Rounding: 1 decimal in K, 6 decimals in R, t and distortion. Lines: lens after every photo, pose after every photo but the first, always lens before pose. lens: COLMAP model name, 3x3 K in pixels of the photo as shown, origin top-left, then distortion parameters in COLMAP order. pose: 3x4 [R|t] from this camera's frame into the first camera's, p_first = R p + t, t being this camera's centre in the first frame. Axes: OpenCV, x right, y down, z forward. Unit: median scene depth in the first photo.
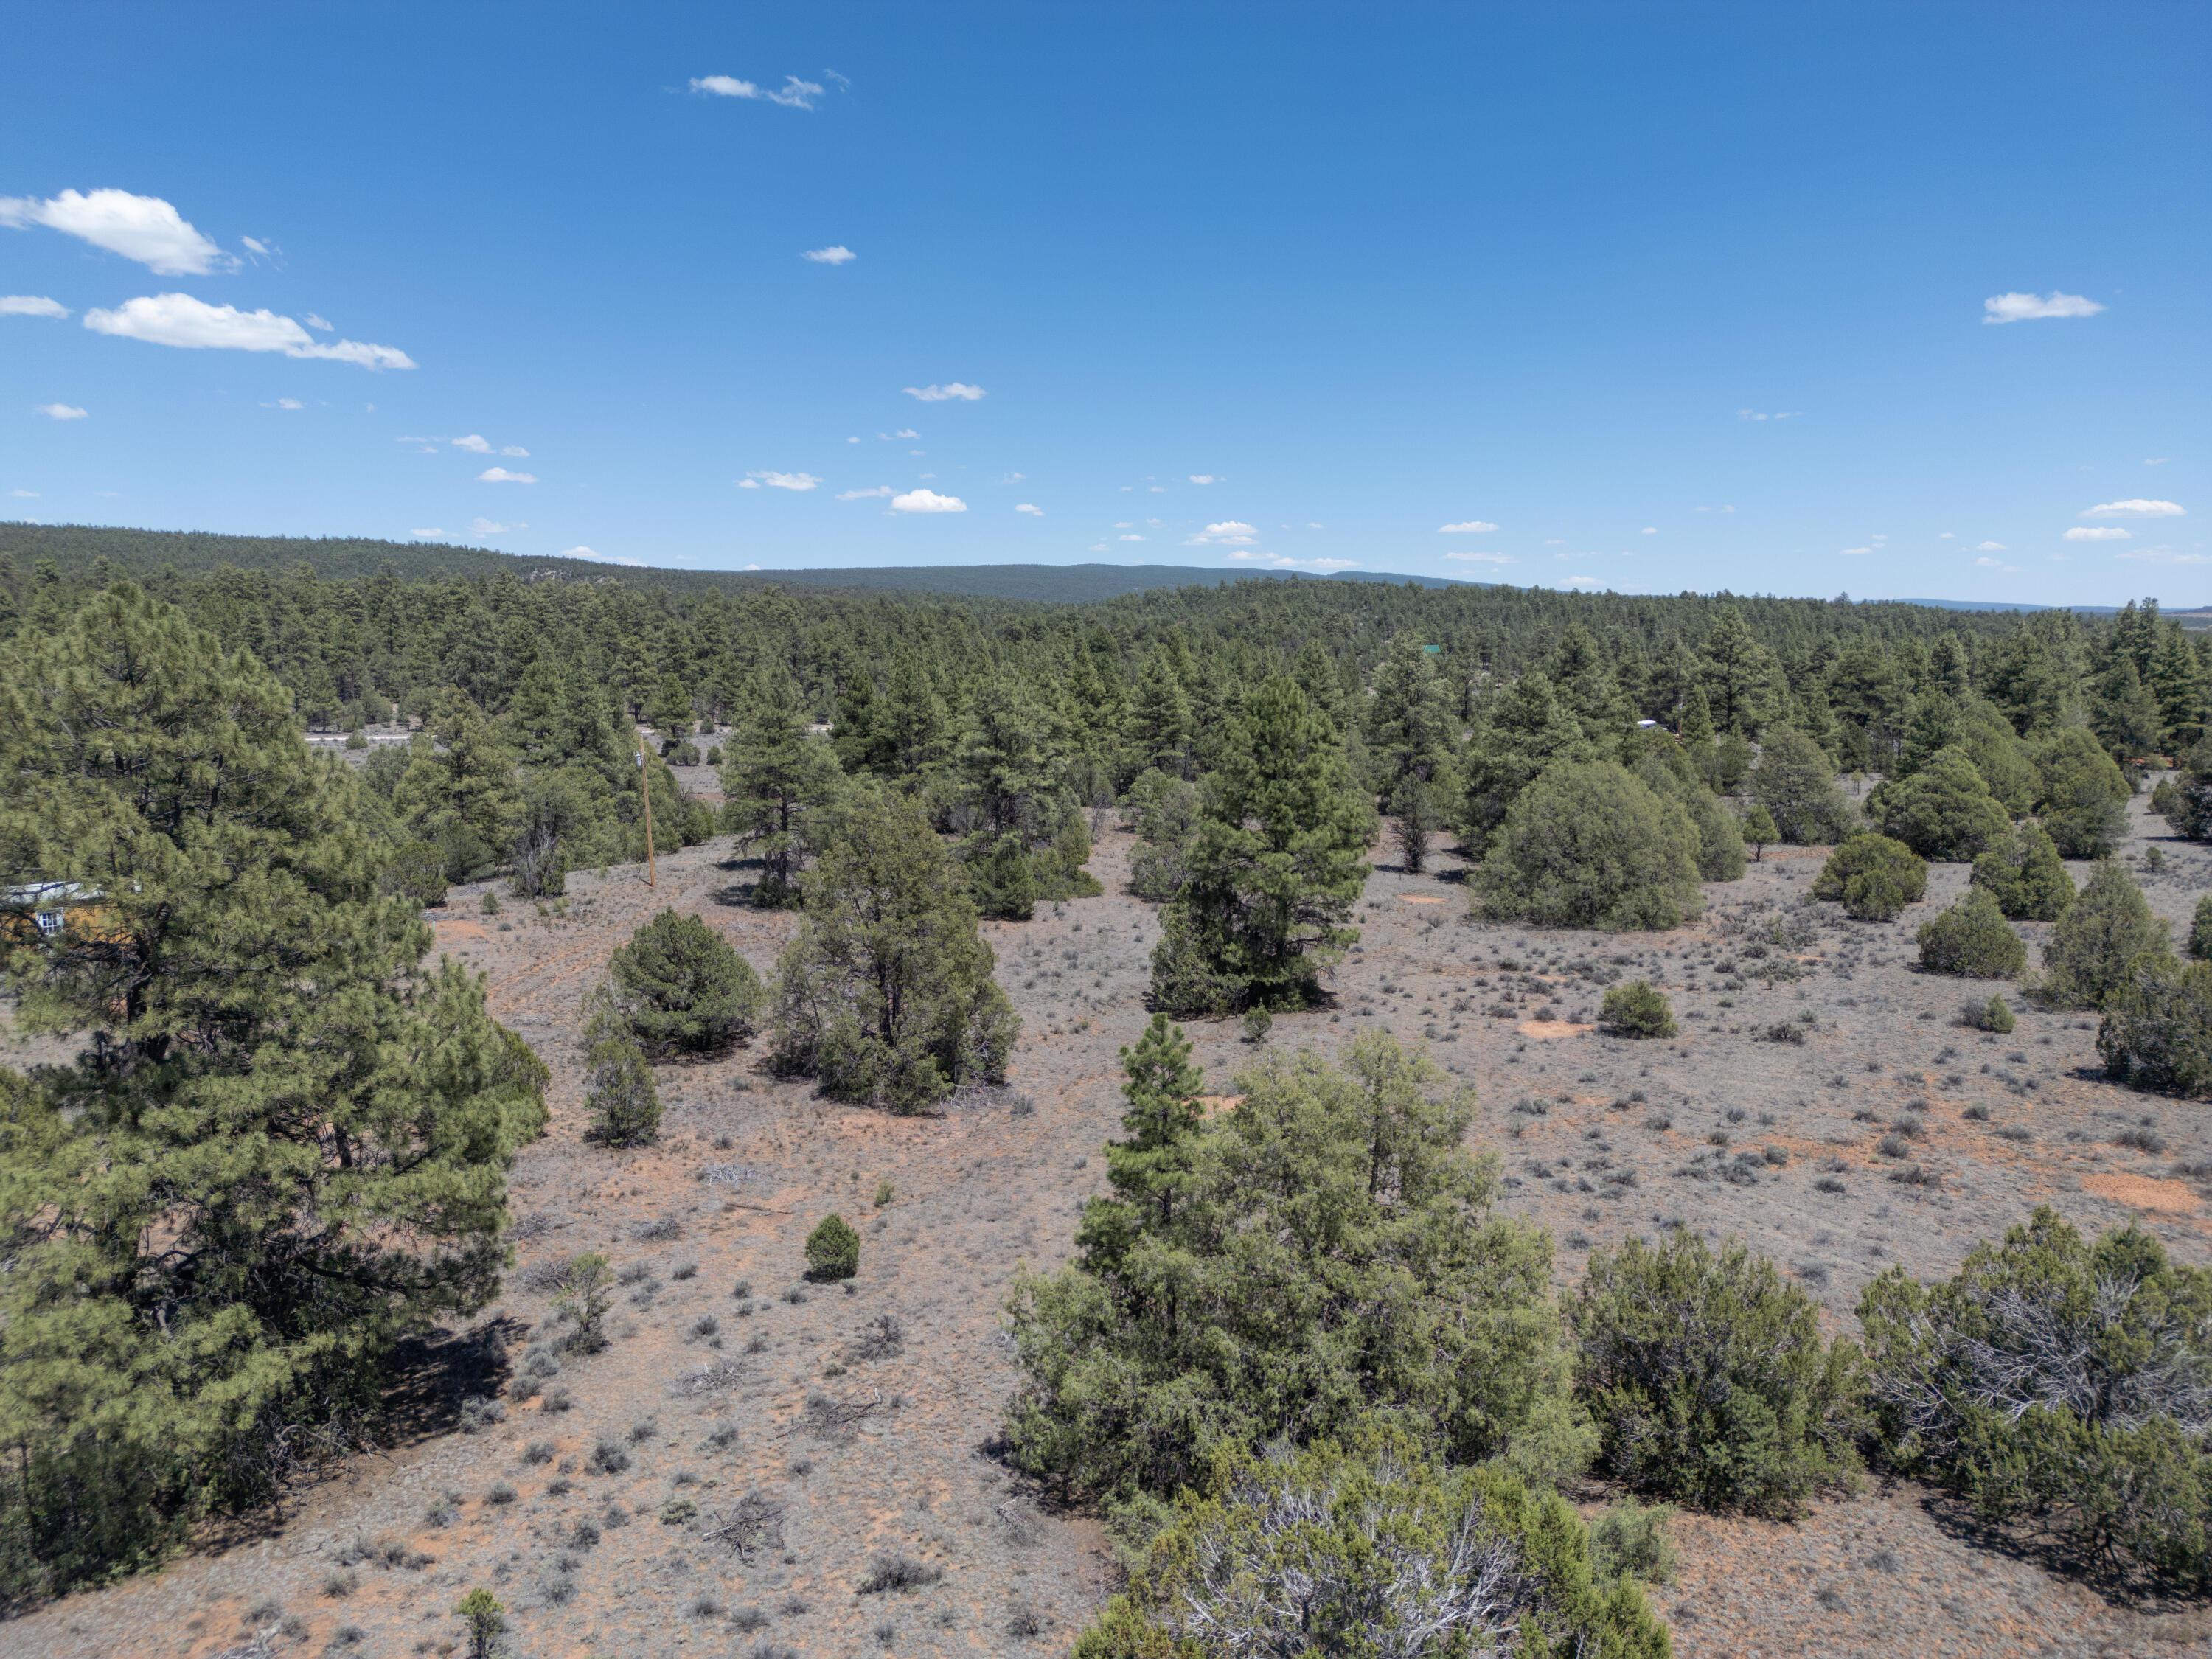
lens RADIAL K [[1558.5, 0, 1102.4], [0, 1558.5, 828.7], [0, 0, 1]] dist [0.072212, -0.060867]
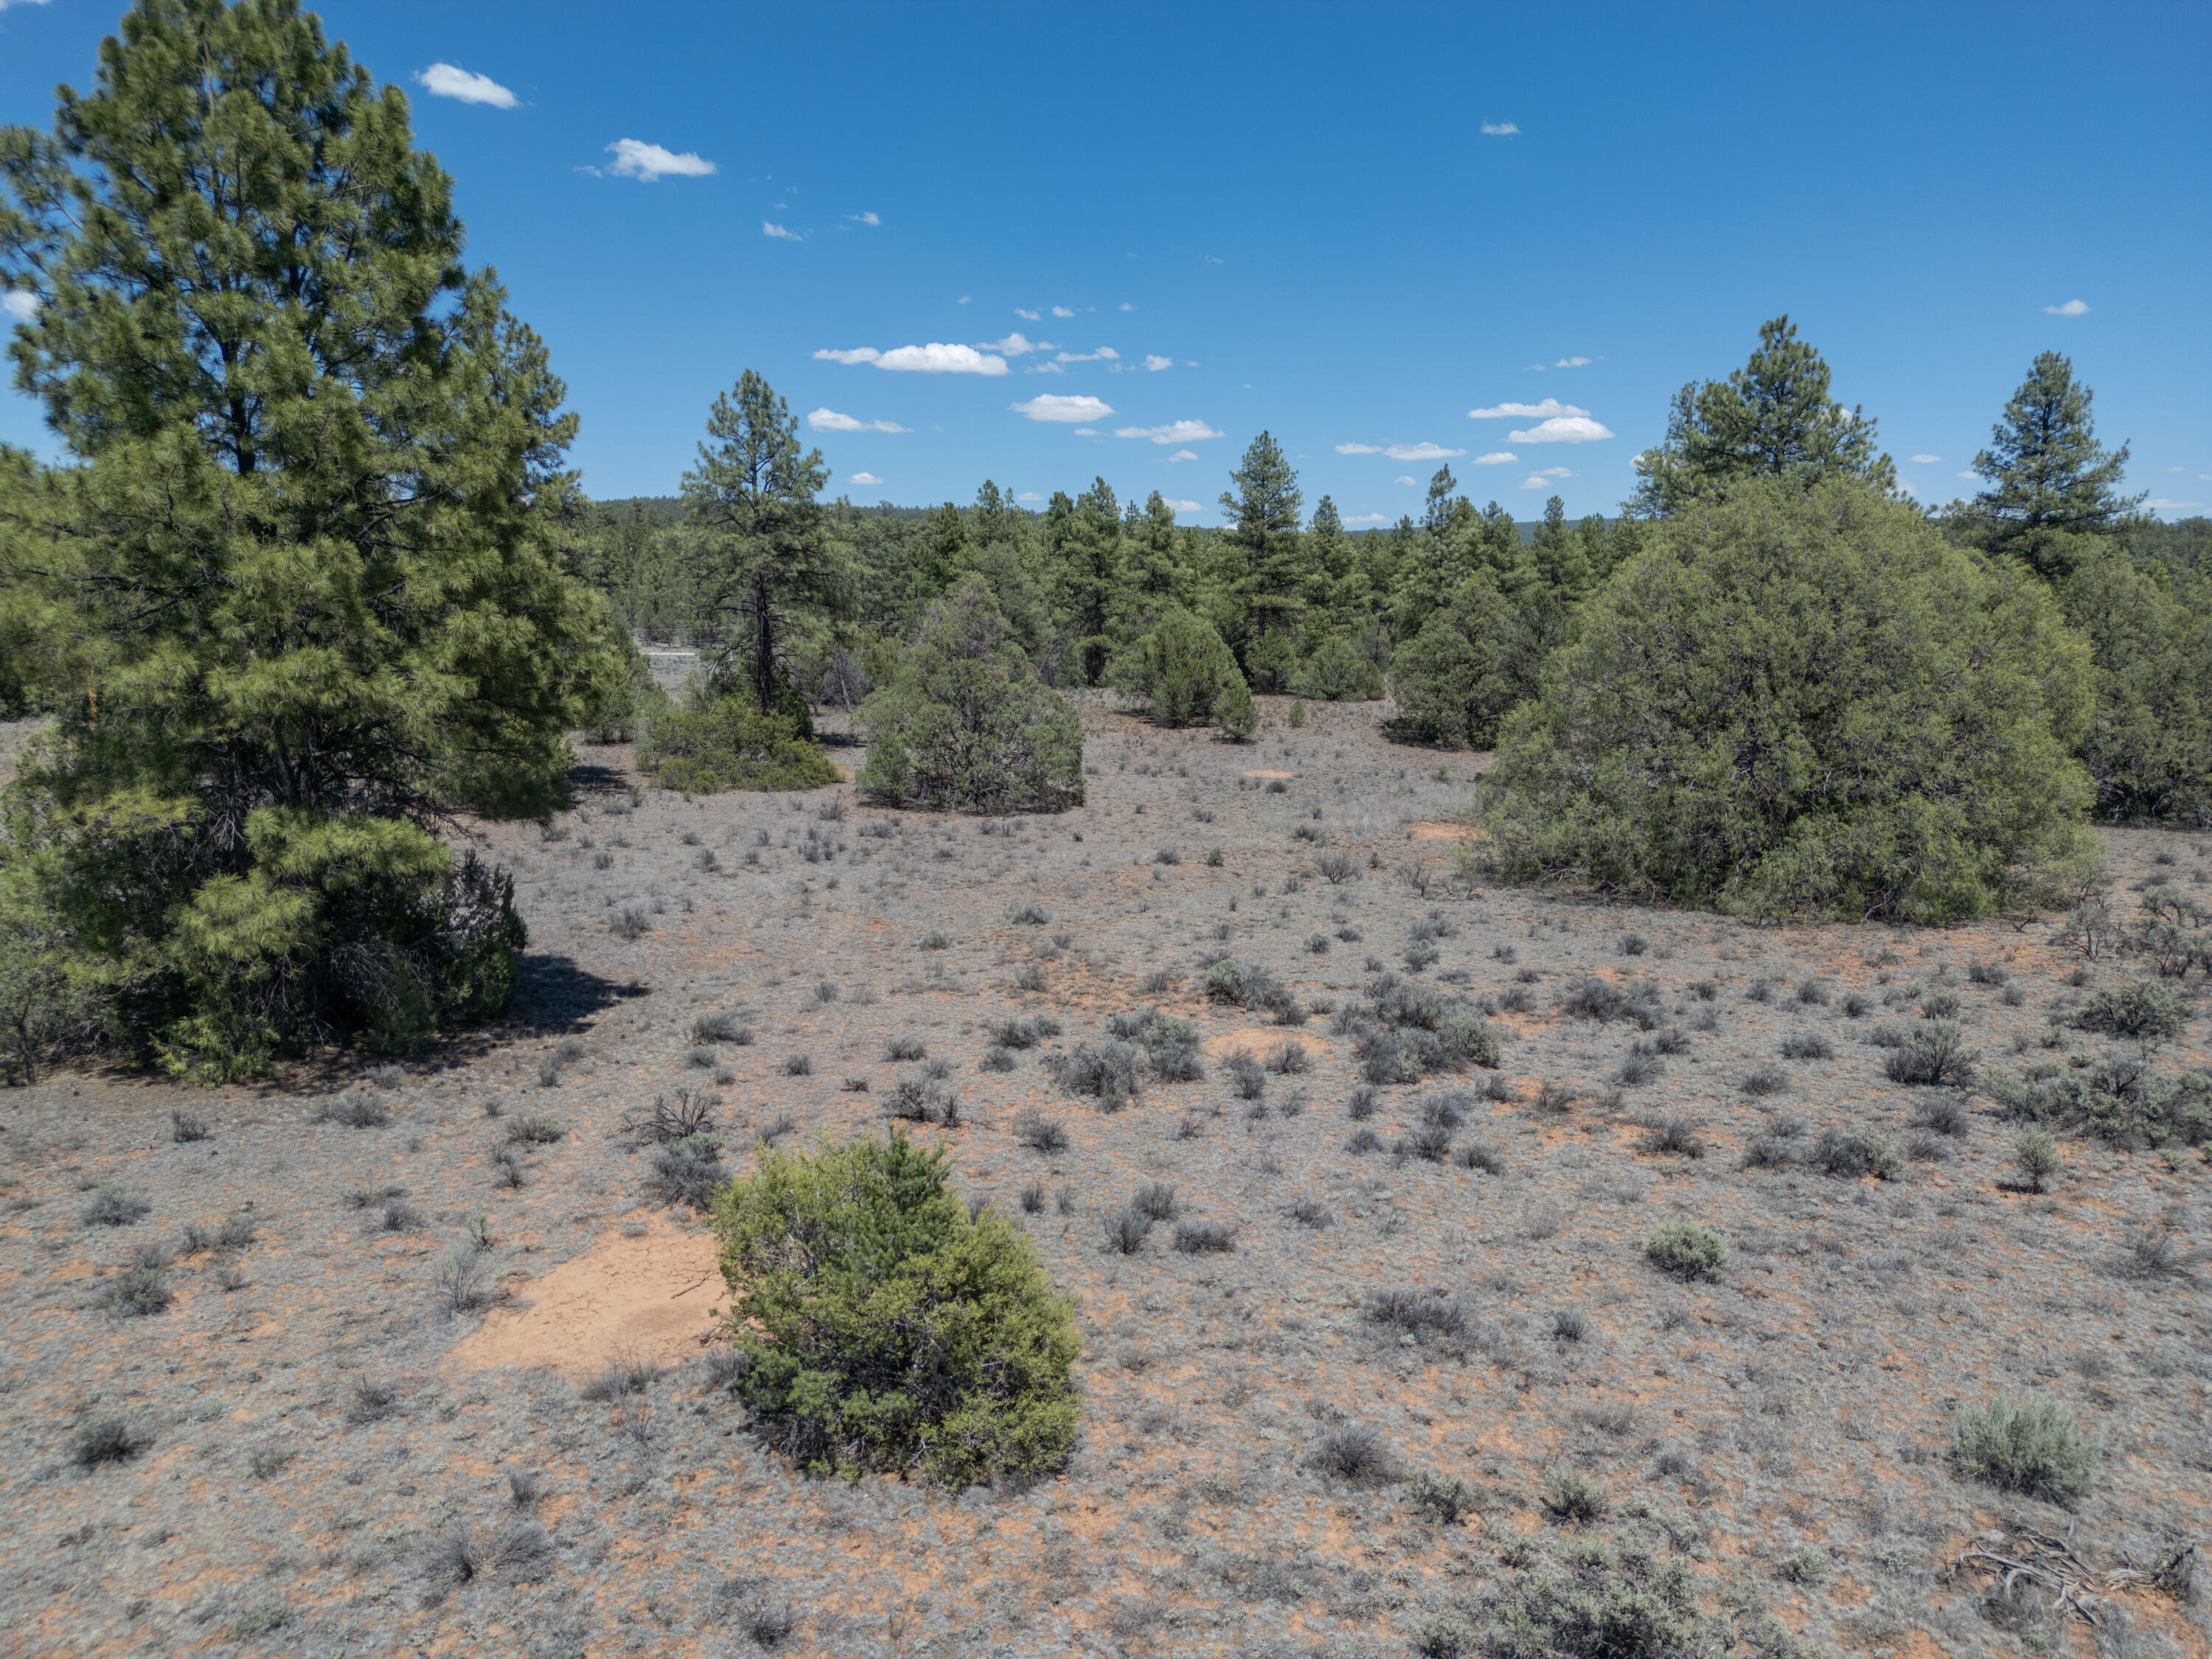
lens RADIAL K [[1558.5, 0, 1103.5], [0, 1558.5, 833.1], [0, 0, 1]] dist [0.072212, -0.060867]
pose [[0.936781, 0.052968, -0.345884, 0.329955], [-0.044245, 0.998473, 0.033073, 0.043118], [0.347107, -0.015679, 0.937694, 0.652617]]
